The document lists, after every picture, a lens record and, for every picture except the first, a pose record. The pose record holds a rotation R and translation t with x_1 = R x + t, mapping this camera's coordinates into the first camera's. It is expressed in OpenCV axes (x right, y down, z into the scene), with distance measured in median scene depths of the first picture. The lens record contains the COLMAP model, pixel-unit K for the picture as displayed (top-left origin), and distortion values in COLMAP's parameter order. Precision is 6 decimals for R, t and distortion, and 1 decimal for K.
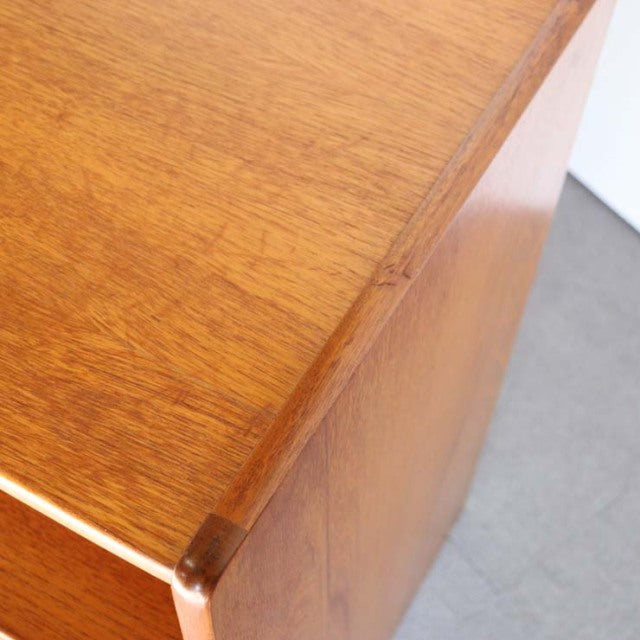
lens RADIAL K [[1147.4, 0, 320.0], [0, 1147.4, 320.0], [0, 0, 1]] dist [-0.014119, -0.054183]
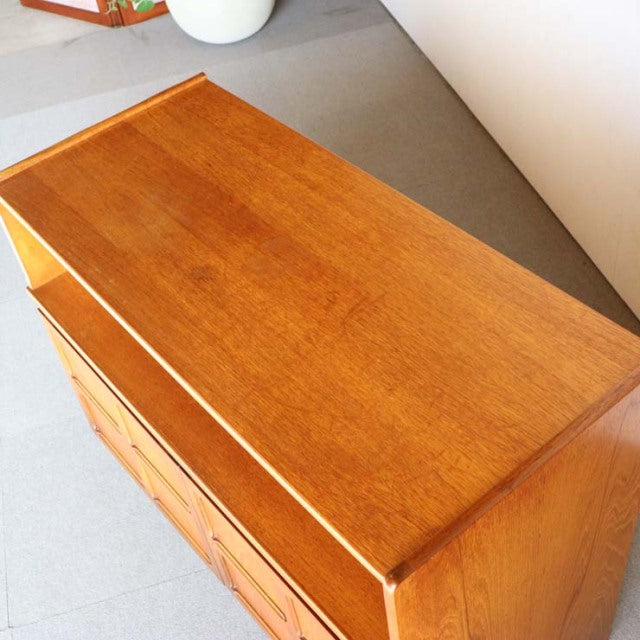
lens RADIAL K [[873.0, 0, 320.0], [0, 873.0, 320.0], [0, 0, 1]] dist [-0.123121, 0.039084]
pose [[0.923076, 0.161819, -0.348921, 0.275723], [-0.223717, 0.963830, -0.144851, -0.026173], [0.312861, 0.211768, 0.925890, -0.841379]]
